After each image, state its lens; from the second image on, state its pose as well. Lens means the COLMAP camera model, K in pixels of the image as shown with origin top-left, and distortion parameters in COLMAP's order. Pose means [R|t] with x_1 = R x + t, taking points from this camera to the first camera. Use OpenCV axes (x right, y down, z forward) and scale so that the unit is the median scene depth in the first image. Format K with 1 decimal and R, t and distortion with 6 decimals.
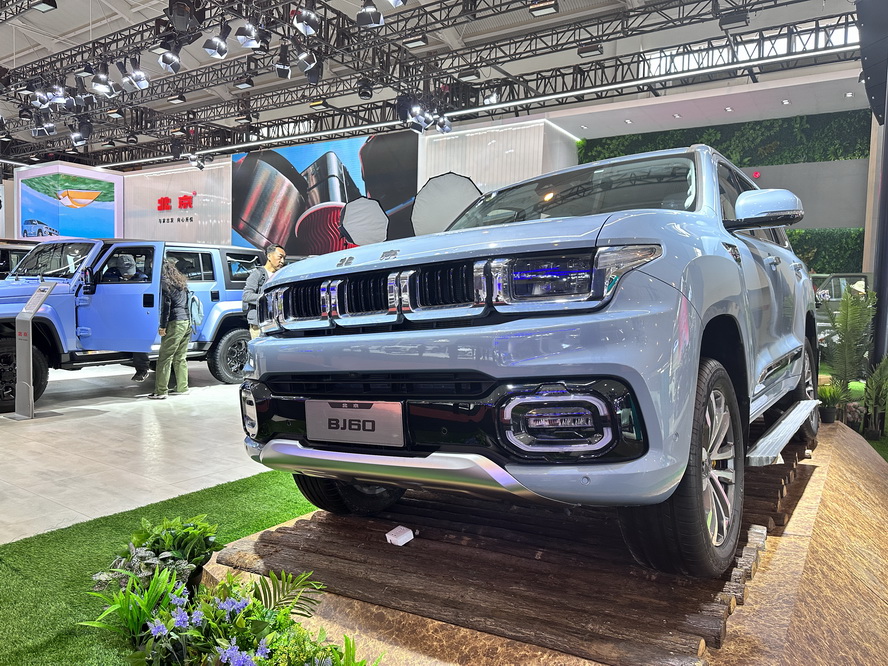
lens RADIAL K [[621.5, 0, 445.3], [0, 621.5, 328.5], [0, 0, 1]] dist [0.054768, -0.054009]
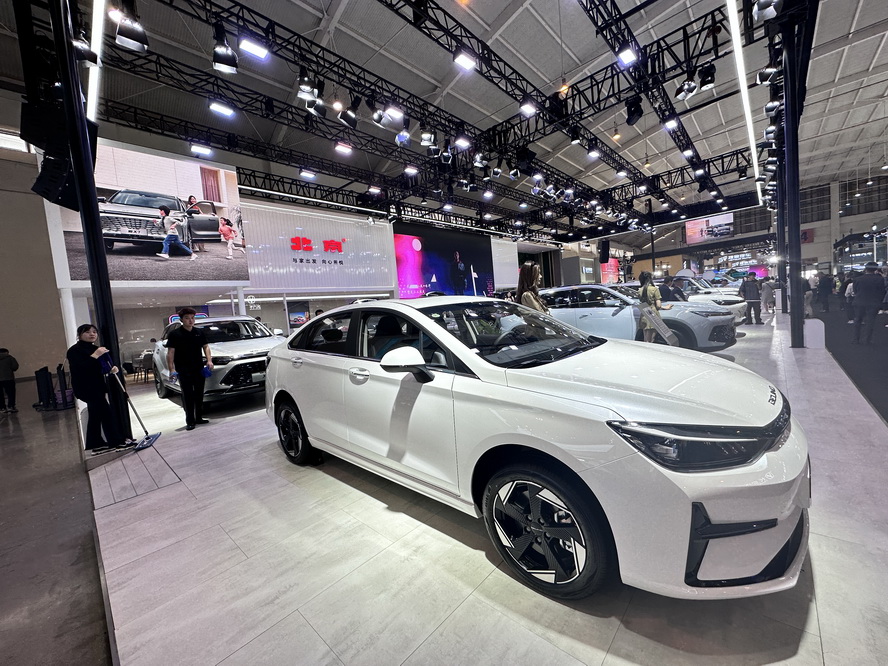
lens RADIAL K [[352.6, 0, 444.0], [0, 352.6, 333.0], [0, 0, 1]] dist [0.000445, 0.000035]
pose [[0.155827, -0.117275, 0.980798, -1.107604], [0.146241, 0.984724, 0.094510, -0.088449], [-0.976899, 0.128706, 0.170597, 0.789878]]
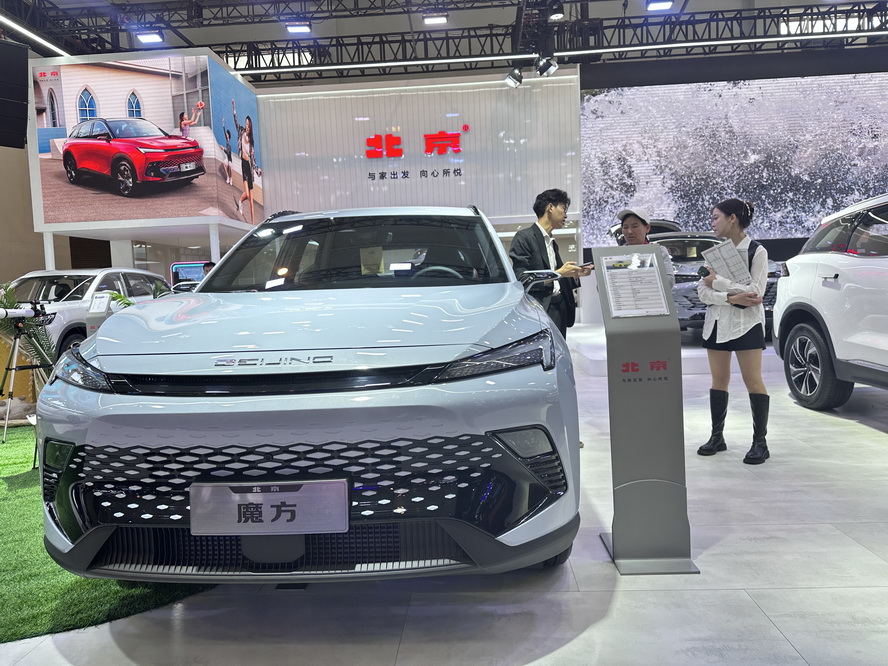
lens RADIAL K [[625.3, 0, 444.0], [0, 625.3, 333.0], [0, 0, 1]] dist [0.055346, -0.078749]
pose [[0.854105, -0.113861, 0.507484, -0.810379], [0.103735, 0.993431, 0.048302, -0.053516], [-0.509651, 0.011389, 0.860306, 0.526692]]
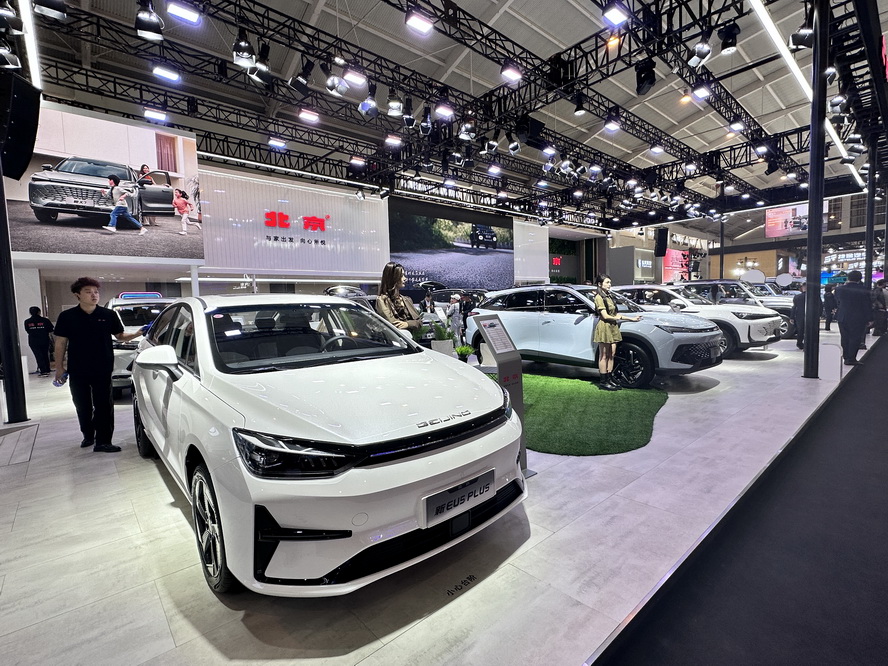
lens RADIAL K [[423.3, 0, 442.8], [0, 423.3, 334.1], [0, 0, 1]] dist [0.002307, -0.000568]
pose [[0.253948, -0.117129, 0.960099, -1.109276], [0.090156, 0.991185, 0.097075, -0.084663], [-0.963007, 0.061907, 0.262270, 0.707803]]
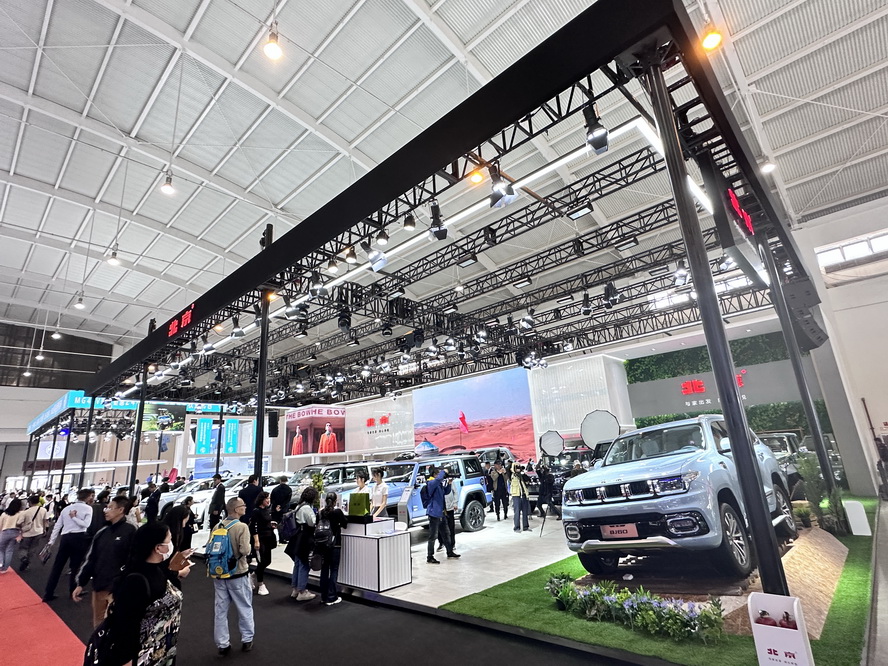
lens RADIAL K [[455.1, 0, 444.0], [0, 455.1, 333.0], [0, 0, 1]] dist [0.000014, -0.000548]
pose [[0.980348, -0.137146, -0.141803, -0.059779], [0.084942, 0.942223, -0.324037, -0.015280], [0.178050, 0.305624, 0.935357, -0.190761]]
